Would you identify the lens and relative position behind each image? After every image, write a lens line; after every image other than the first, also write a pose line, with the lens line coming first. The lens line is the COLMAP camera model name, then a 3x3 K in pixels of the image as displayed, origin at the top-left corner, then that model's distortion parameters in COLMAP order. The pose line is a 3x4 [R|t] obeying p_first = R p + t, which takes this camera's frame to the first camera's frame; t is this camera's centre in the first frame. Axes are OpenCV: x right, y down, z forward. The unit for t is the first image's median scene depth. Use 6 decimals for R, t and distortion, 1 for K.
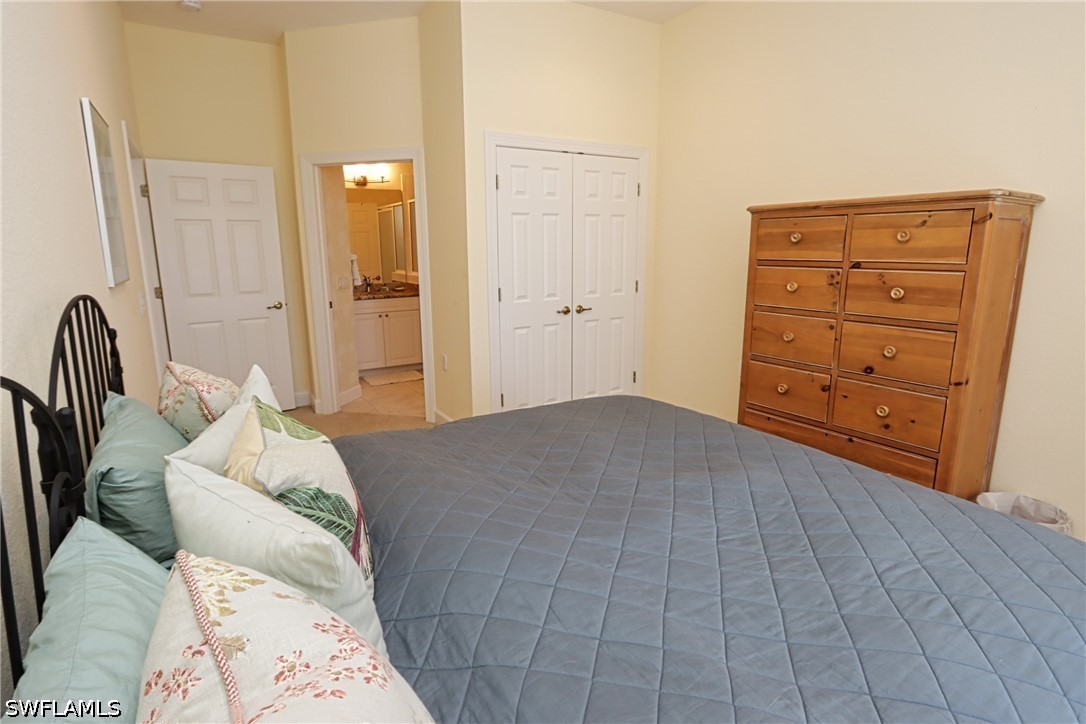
lens RADIAL K [[588.9, 0, 543.0], [0, 588.9, 362.0], [0, 0, 1]] dist [0.001032, 0.000207]
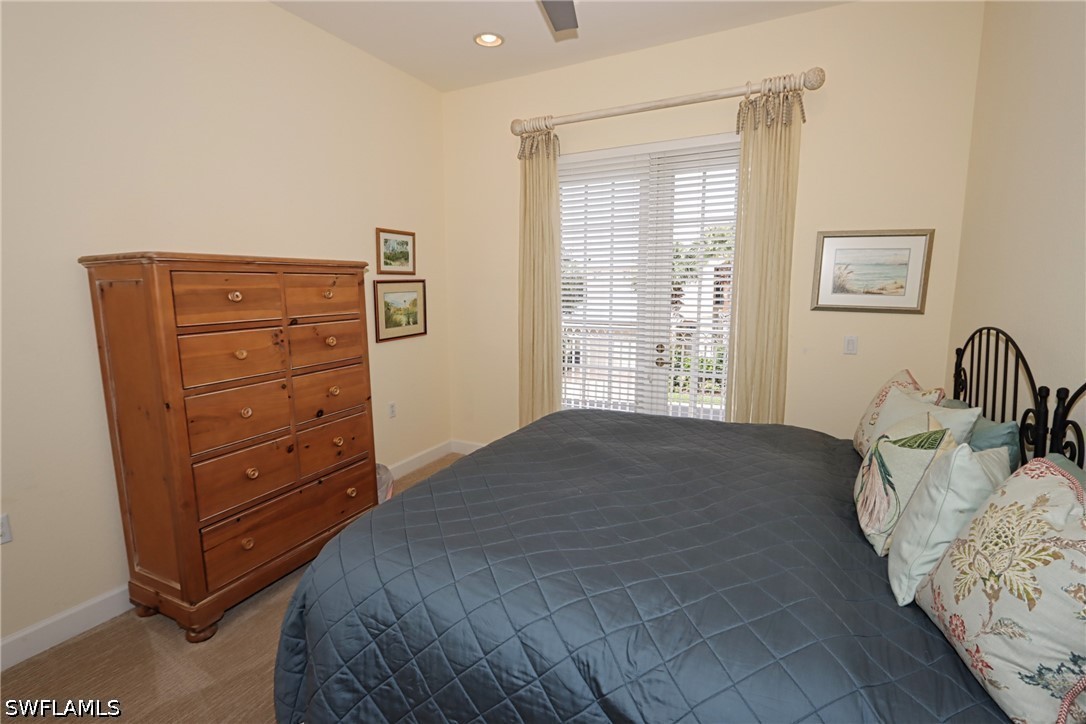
lens RADIAL K [[510.6, 0, 535.2], [0, 510.6, 361.0], [0, 0, 1]] dist [-0.002097, -0.000524]
pose [[-0.532824, -0.110715, 0.838953, -0.442422], [0.181847, 0.953263, 0.241292, -0.231798], [-0.826457, 0.281127, -0.487788, 1.078839]]
